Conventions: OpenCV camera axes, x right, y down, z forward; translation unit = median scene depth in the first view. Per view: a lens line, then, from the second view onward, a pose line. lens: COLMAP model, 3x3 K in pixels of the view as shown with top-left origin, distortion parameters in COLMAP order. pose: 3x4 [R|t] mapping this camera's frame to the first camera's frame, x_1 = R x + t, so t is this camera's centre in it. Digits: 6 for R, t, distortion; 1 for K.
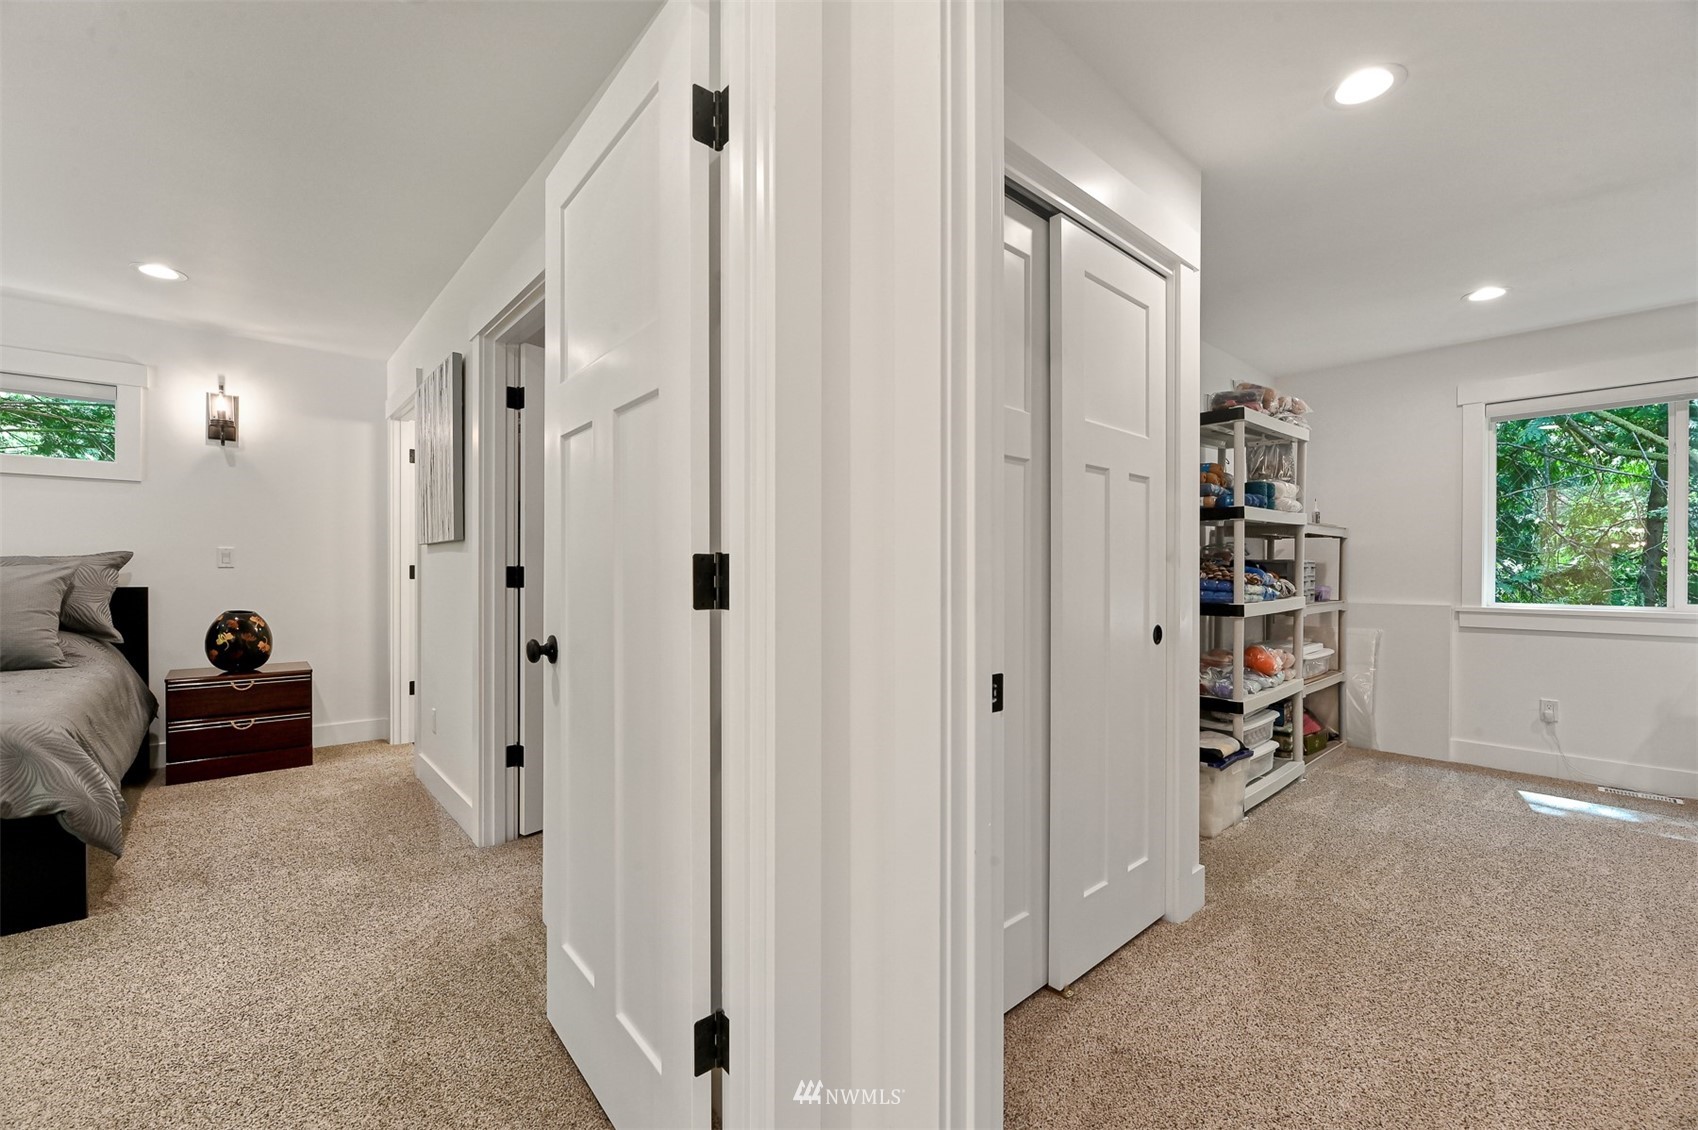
lens RADIAL K [[691.8, 0, 850.3], [0, 691.8, 572.0], [0, 0, 1]] dist [-0.002253, -0.002251]
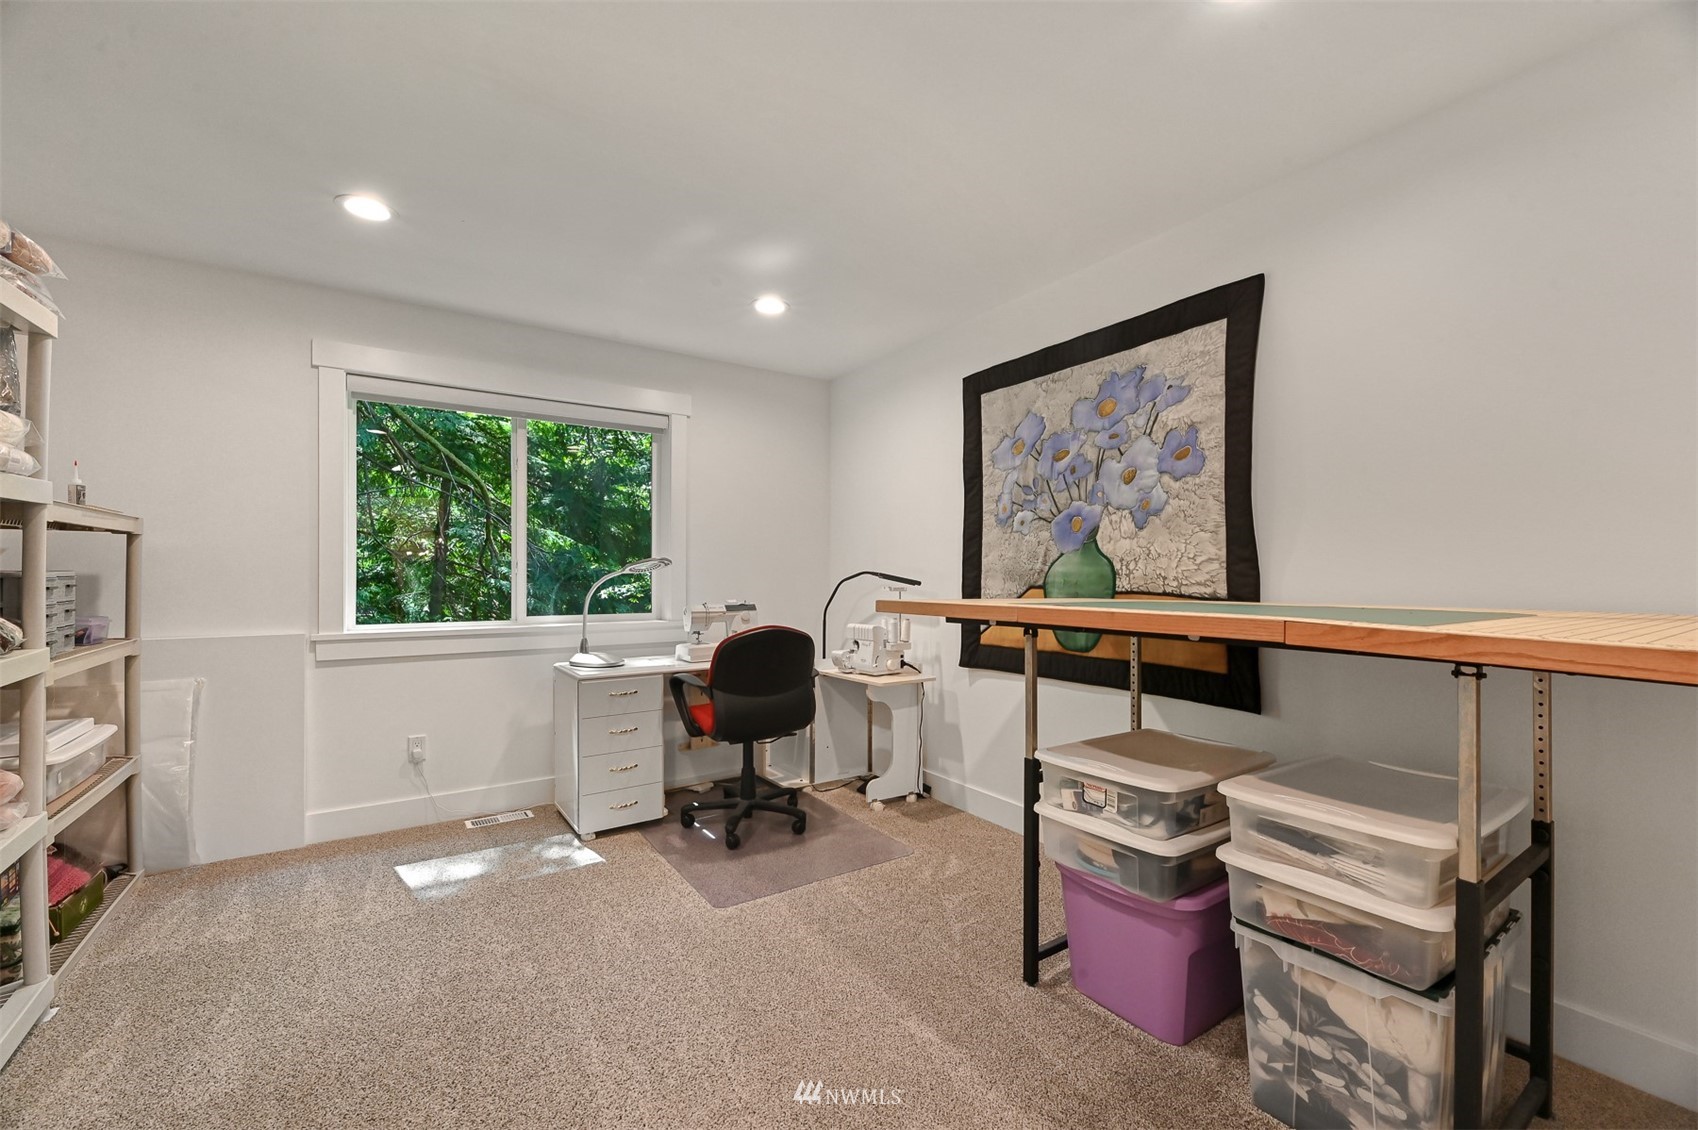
lens RADIAL K [[691.8, 0, 849.0], [0, 691.8, 575.7], [0, 0, 1]] dist [-0.002253, -0.002251]
pose [[0.138972, -0.005113, 0.990283, 0.222973], [0.001772, 0.999986, 0.004914, -0.015849], [-0.990295, 0.001072, 0.138979, 0.322662]]
